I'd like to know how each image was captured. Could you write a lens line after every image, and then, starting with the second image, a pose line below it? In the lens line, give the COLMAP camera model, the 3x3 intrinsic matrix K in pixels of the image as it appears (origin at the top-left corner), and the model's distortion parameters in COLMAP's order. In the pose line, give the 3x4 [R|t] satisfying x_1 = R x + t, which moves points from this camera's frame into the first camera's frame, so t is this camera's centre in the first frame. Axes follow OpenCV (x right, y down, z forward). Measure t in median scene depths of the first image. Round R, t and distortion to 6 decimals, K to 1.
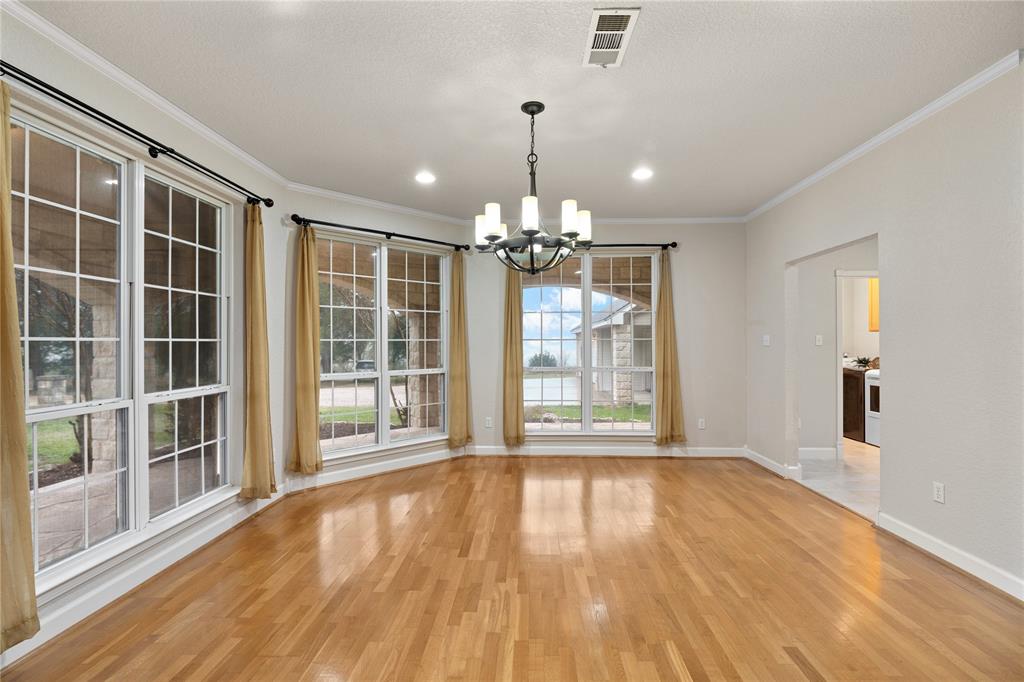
lens RADIAL K [[460.8, 0, 510.3], [0, 460.8, 342.0], [0, 0, 1]] dist [-0.011912, 0.001547]
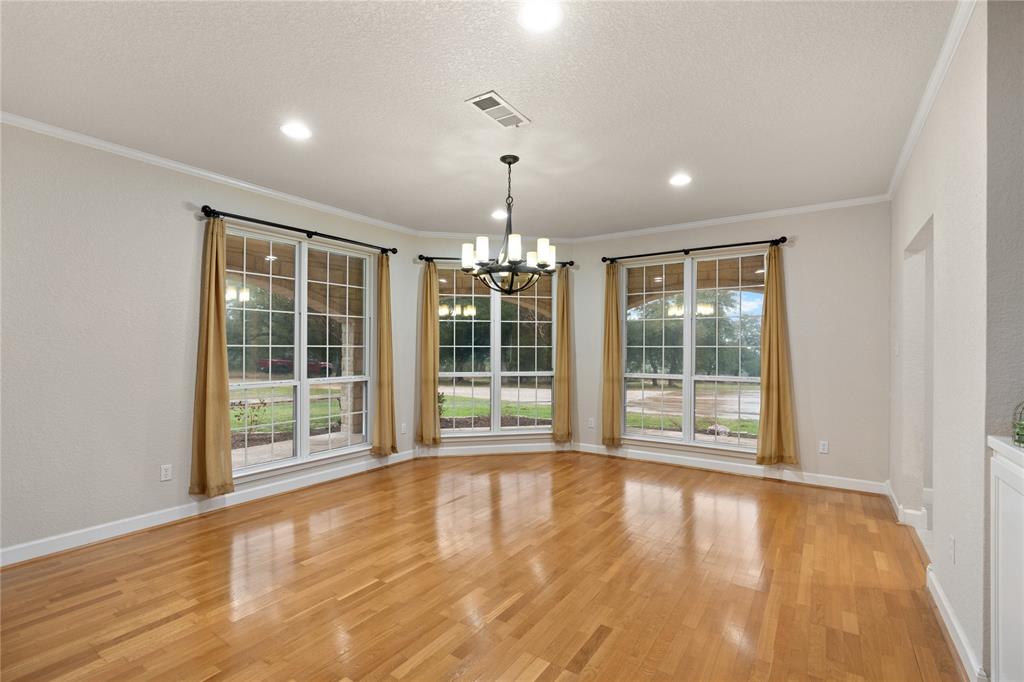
lens RADIAL K [[460.8, 0, 505.2], [0, 460.8, 347.1], [0, 0, 1]] dist [-0.011912, 0.001547]
pose [[0.848383, 0.004408, -0.529365, 0.466342], [-0.004864, 0.999988, 0.000531, -0.004359], [0.529361, 0.002125, 0.848394, -0.034809]]
